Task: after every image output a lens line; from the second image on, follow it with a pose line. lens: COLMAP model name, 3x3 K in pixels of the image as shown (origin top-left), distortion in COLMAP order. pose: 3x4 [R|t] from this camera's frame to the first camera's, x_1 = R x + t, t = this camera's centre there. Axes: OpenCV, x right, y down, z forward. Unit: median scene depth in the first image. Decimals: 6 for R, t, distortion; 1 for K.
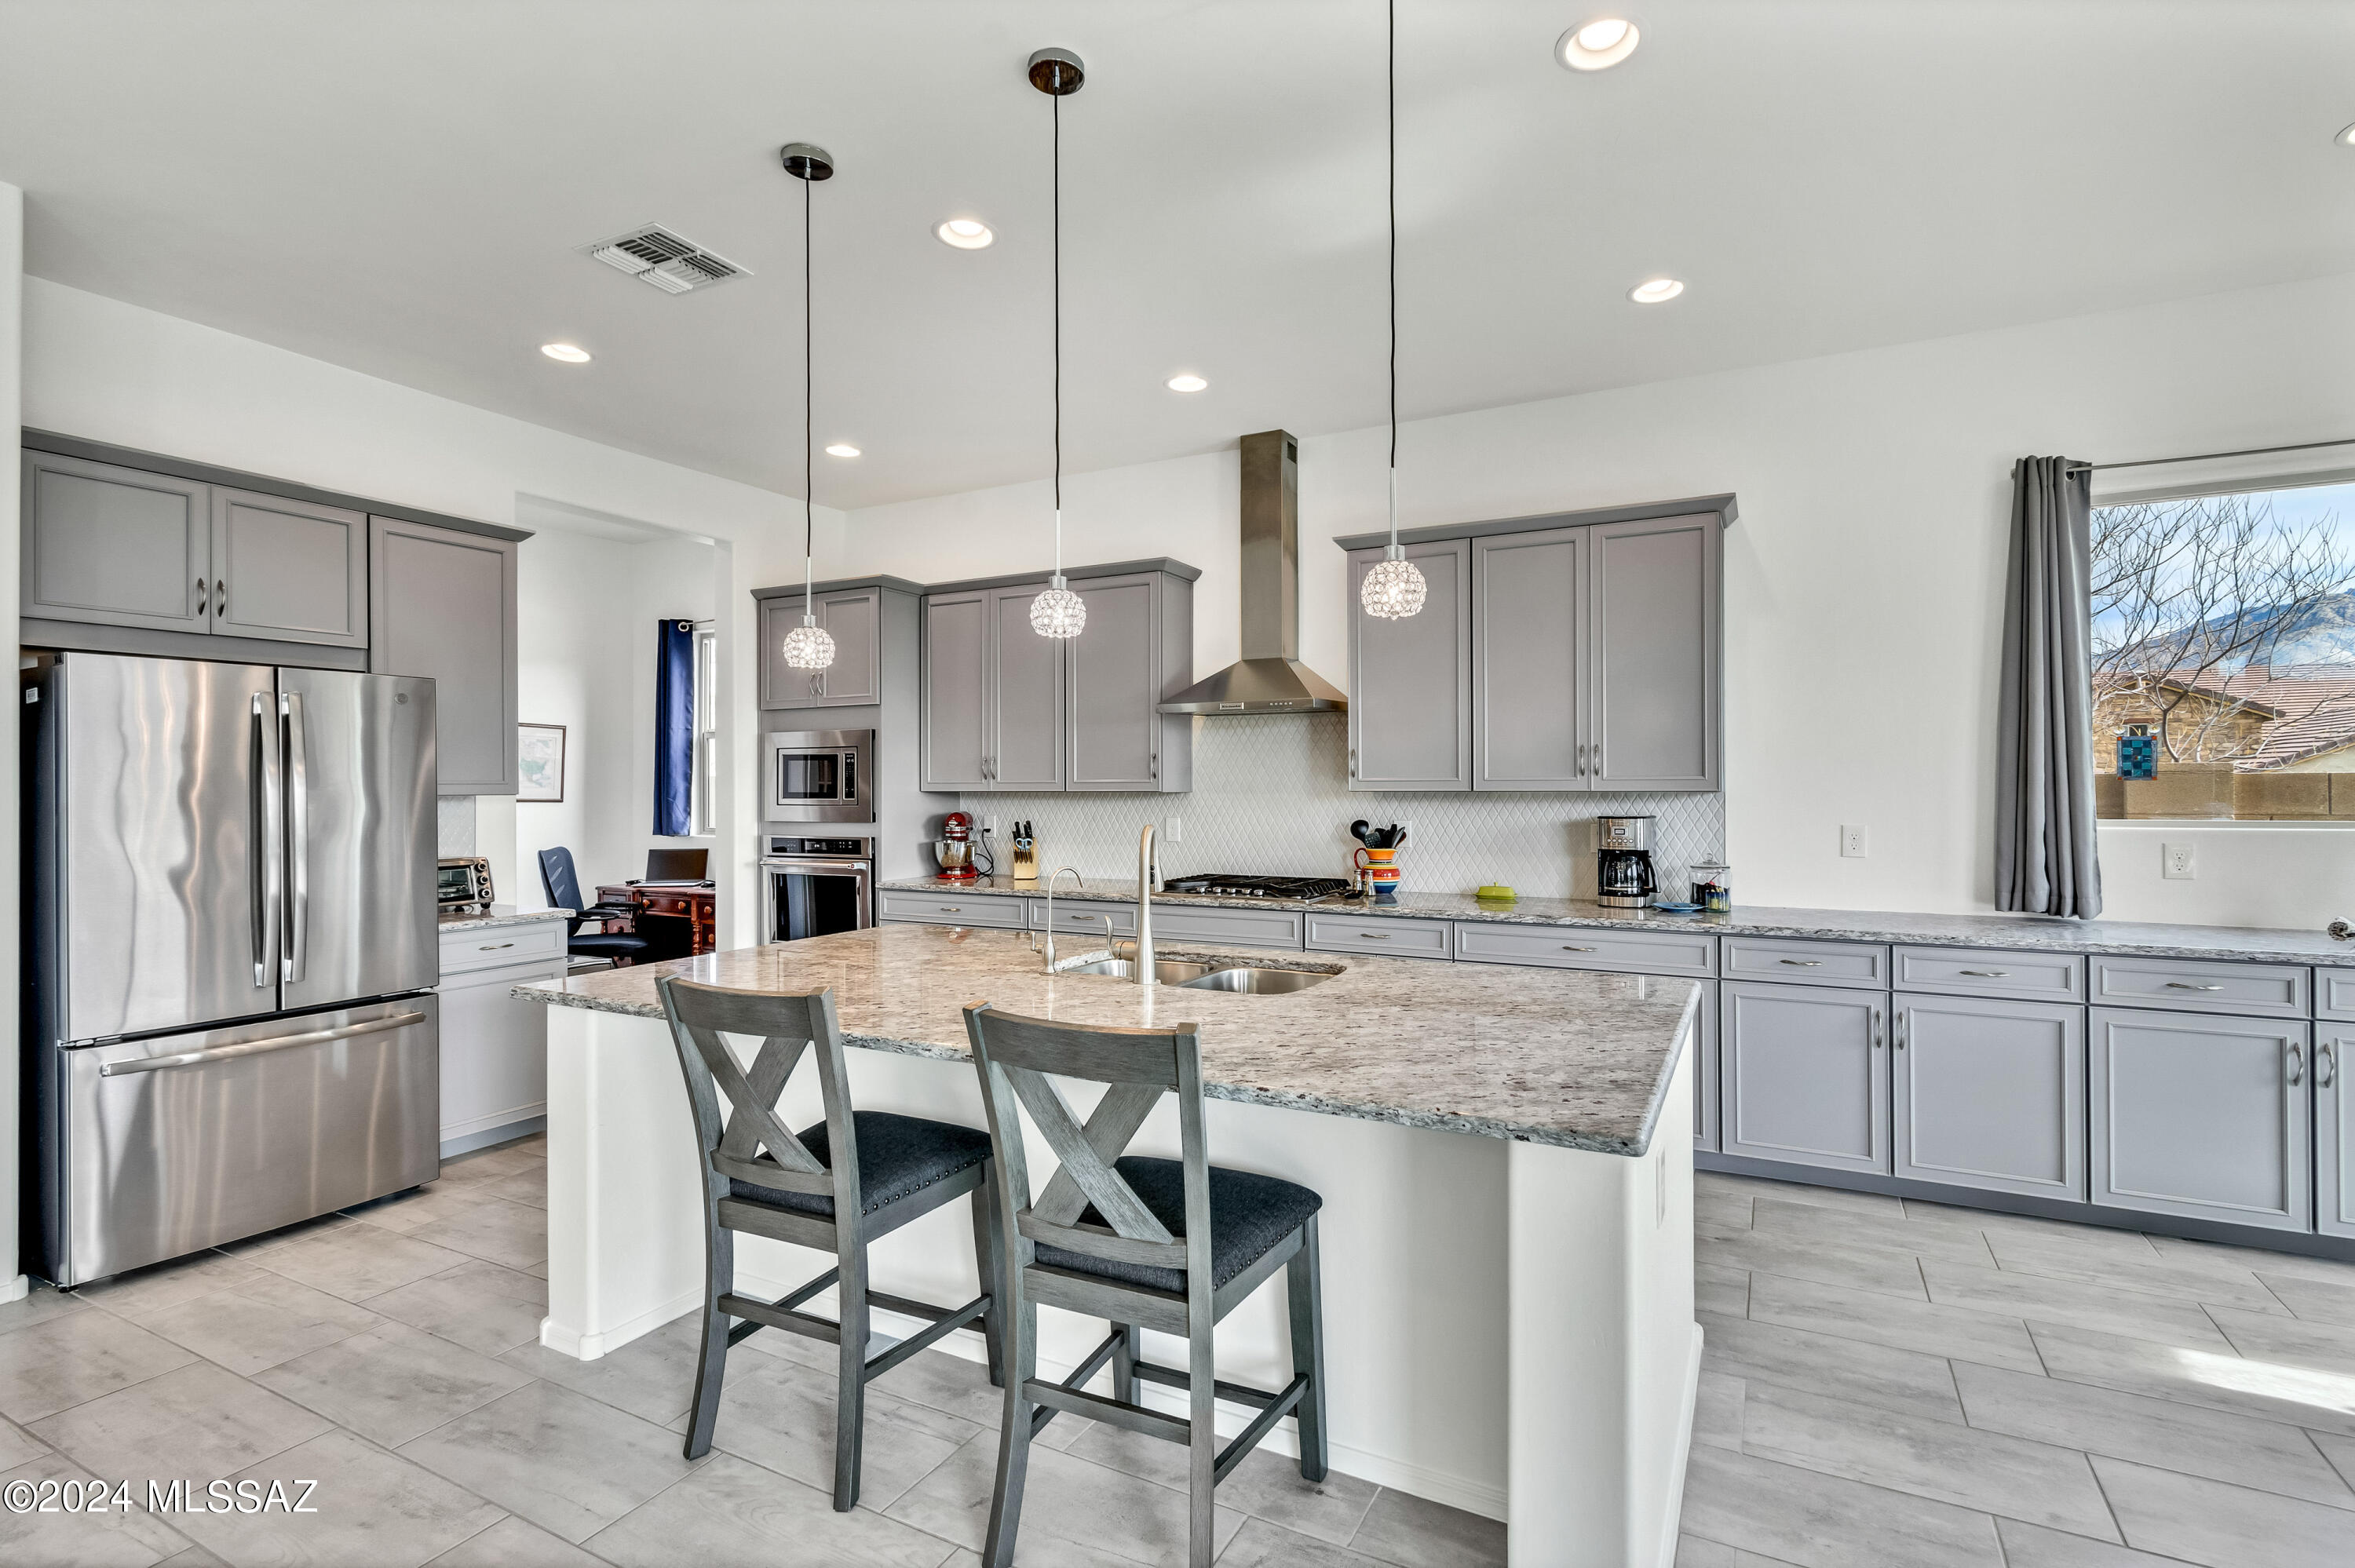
lens RADIAL K [[1087.1, 0, 1164.8], [0, 1087.1, 779.5], [0, 0, 1]] dist [0.009062, -0.004628]
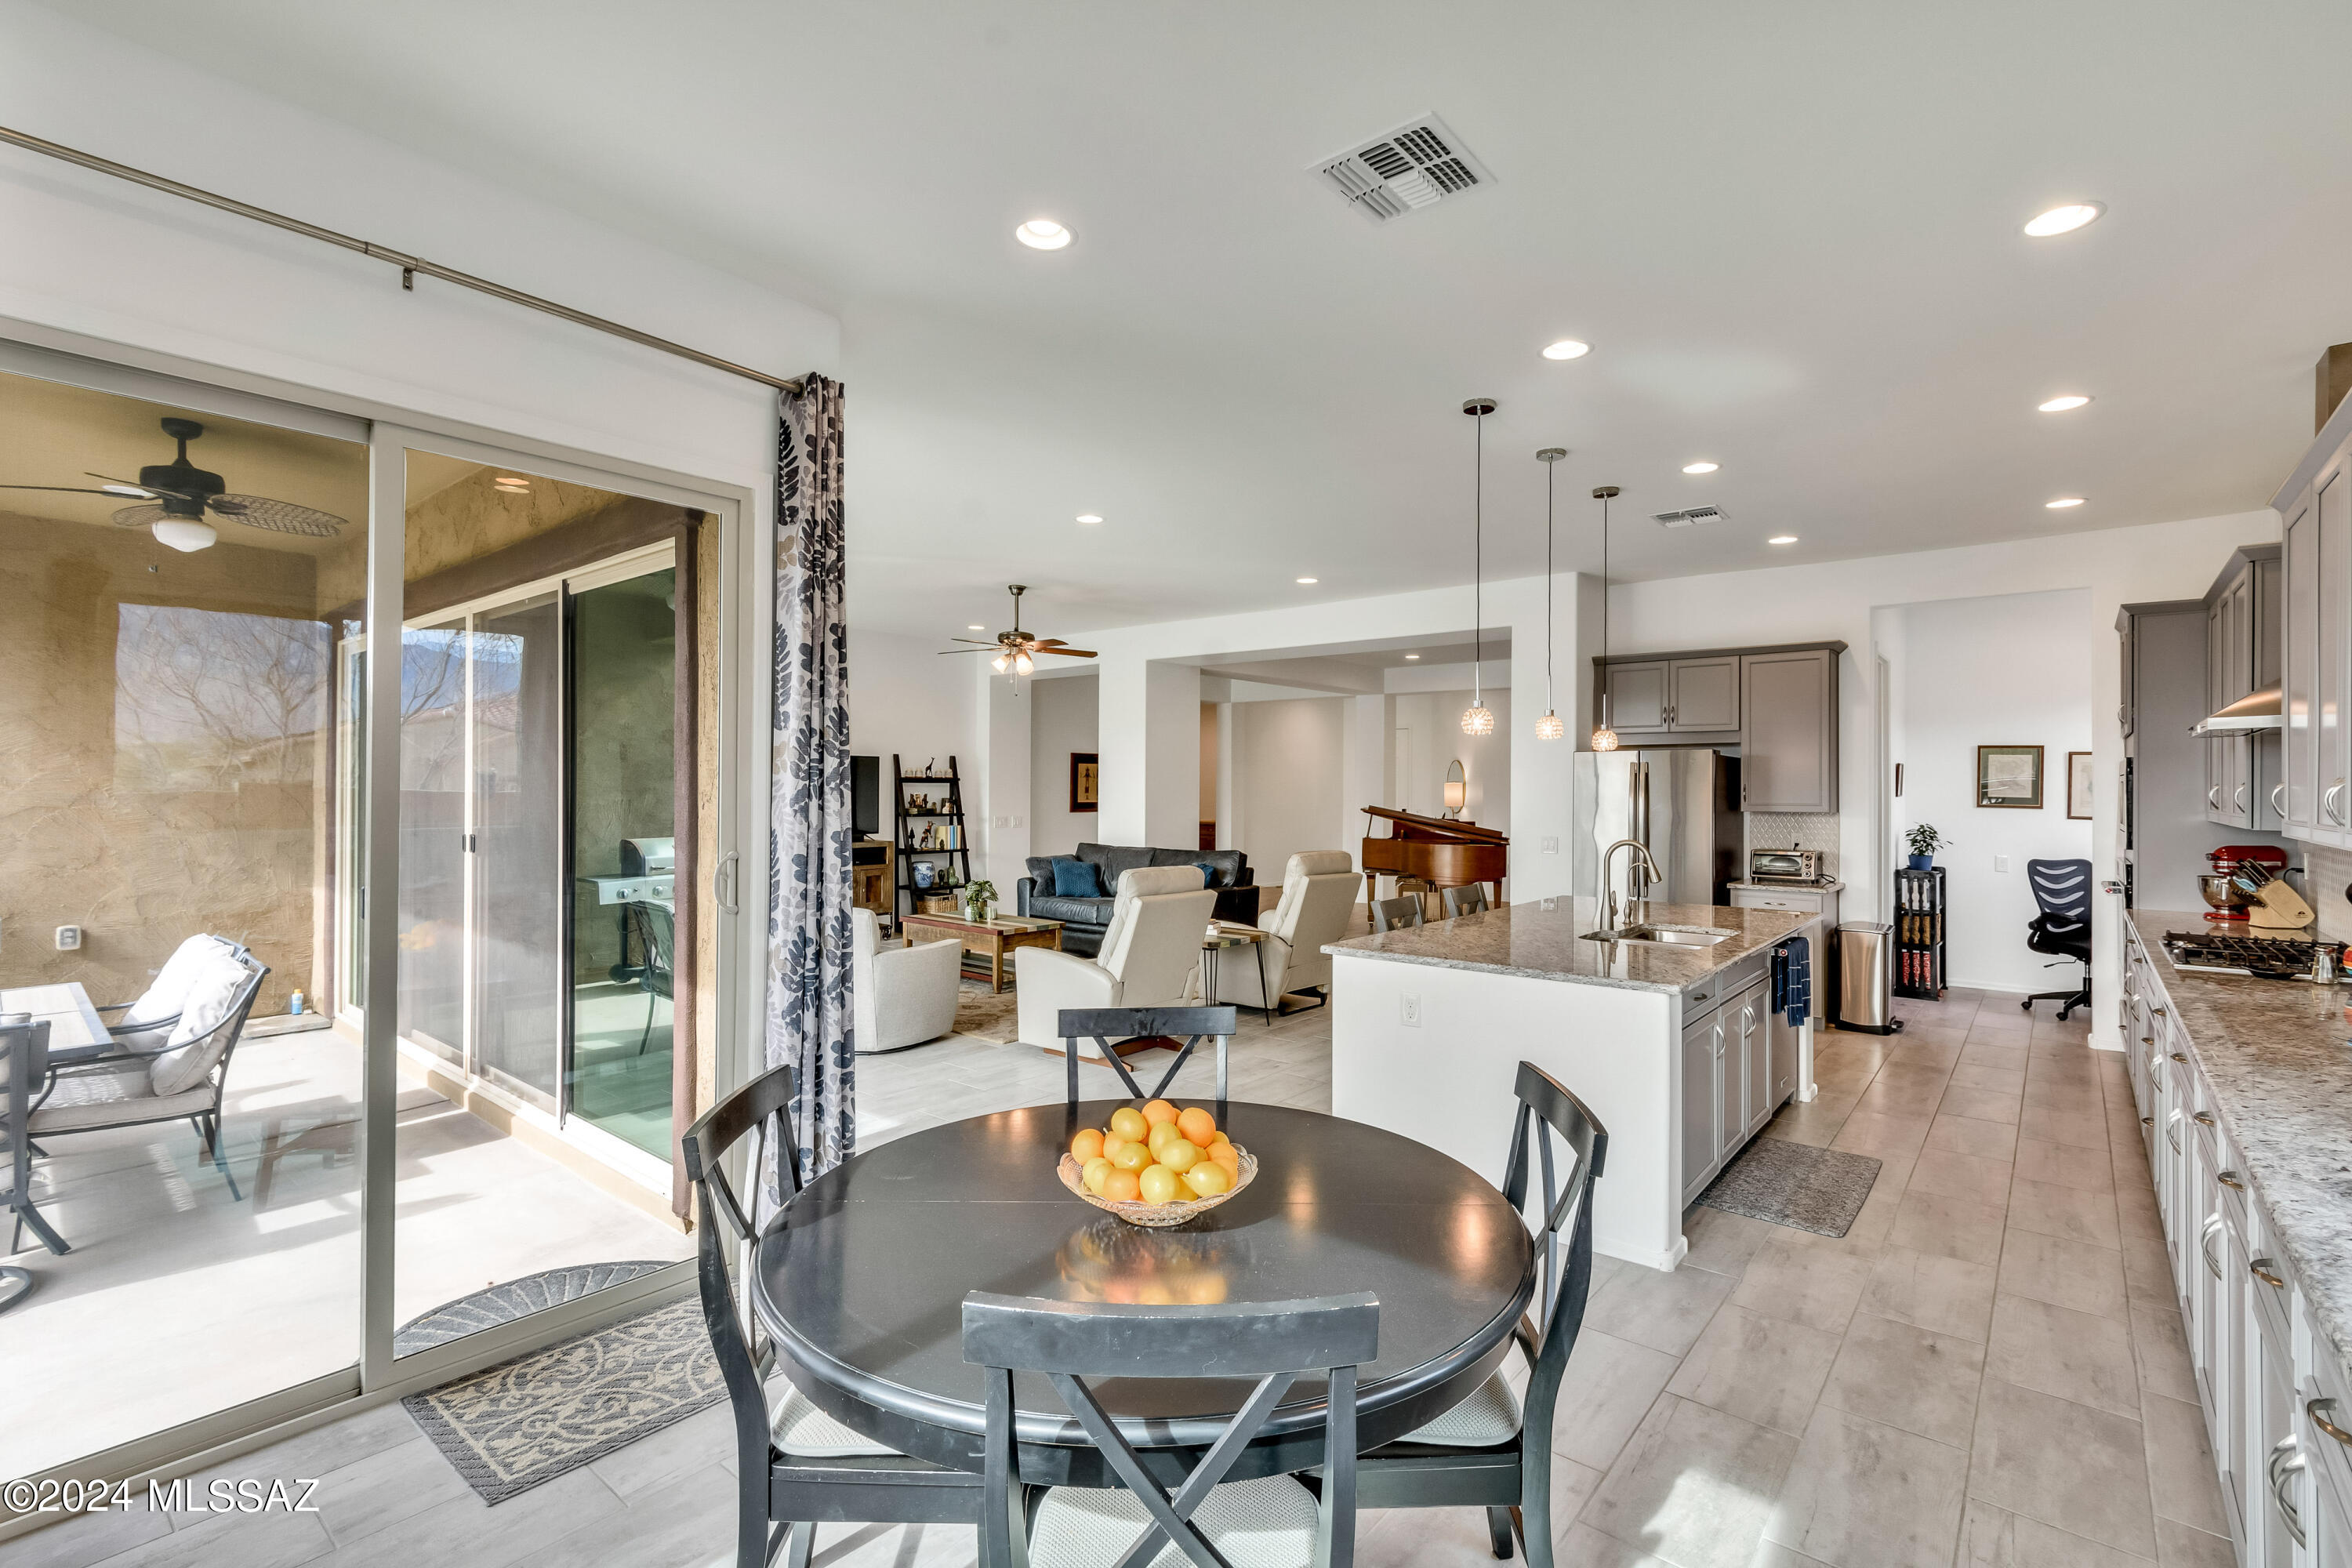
lens RADIAL K [[1085.8, 0, 1174.5], [0, 1085.8, 786.8], [0, 0, 1]] dist [0.009062, -0.004628]
pose [[-0.198089, 0.006425, -0.980163, 1.032787], [-0.000991, 0.999977, 0.006755, -0.025450], [0.980184, 0.002309, -0.198078, 0.398272]]
